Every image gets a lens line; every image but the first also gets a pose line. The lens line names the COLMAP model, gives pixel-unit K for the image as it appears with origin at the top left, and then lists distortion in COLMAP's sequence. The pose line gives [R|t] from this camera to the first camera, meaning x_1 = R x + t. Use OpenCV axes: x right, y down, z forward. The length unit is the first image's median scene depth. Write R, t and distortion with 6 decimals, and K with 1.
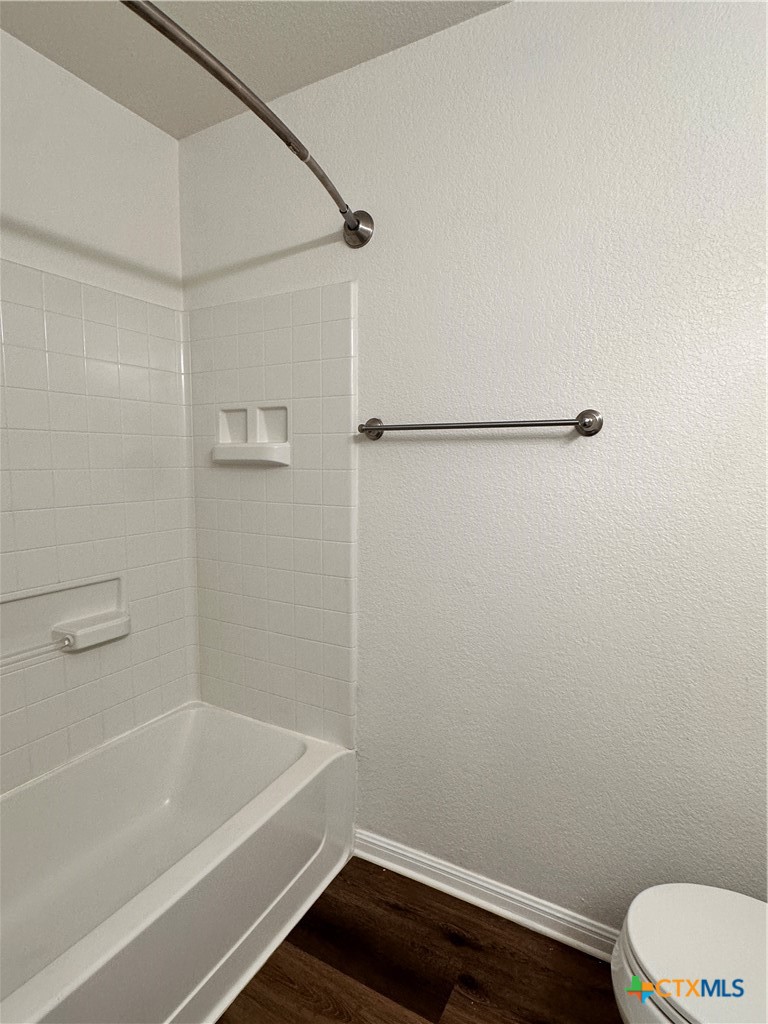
lens RADIAL K [[538.0, 0, 380.7], [0, 538.0, 511.4], [0, 0, 1]] dist [0.003333, 0.001064]
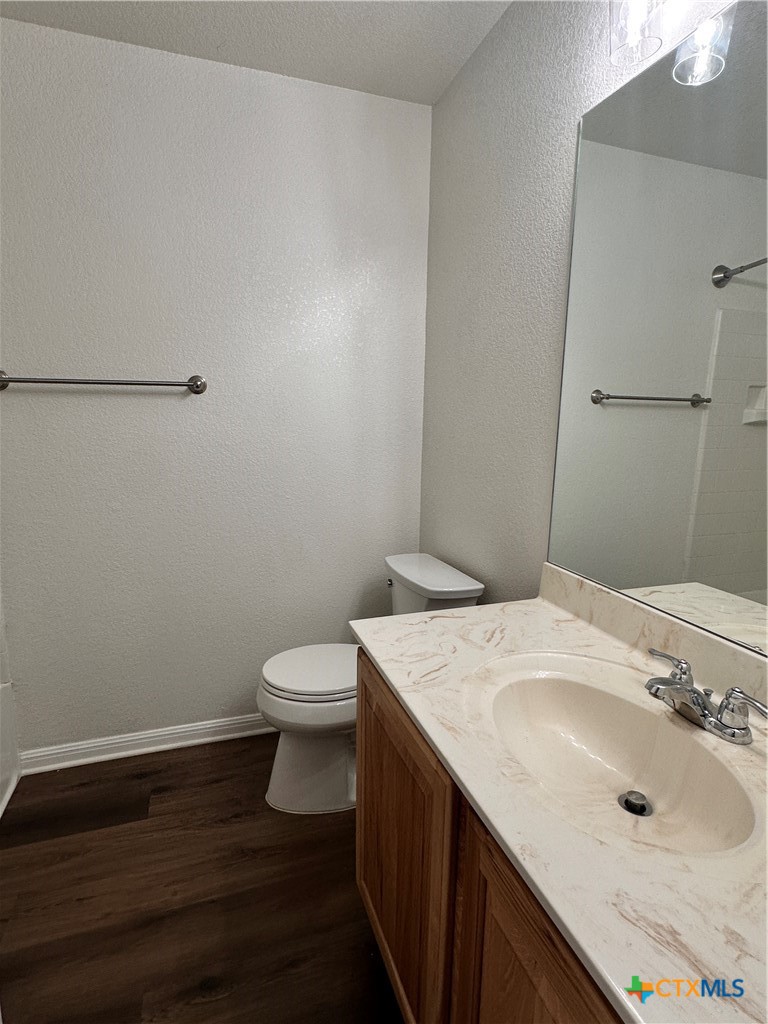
lens RADIAL K [[538.0, 0, 382.2], [0, 538.0, 515.3], [0, 0, 1]] dist [0.003333, 0.001064]
pose [[0.663500, -0.132653, 0.736323, -0.367010], [0.072684, 0.990930, 0.113027, 0.052273], [-0.744637, -0.021474, 0.667124, -0.323432]]
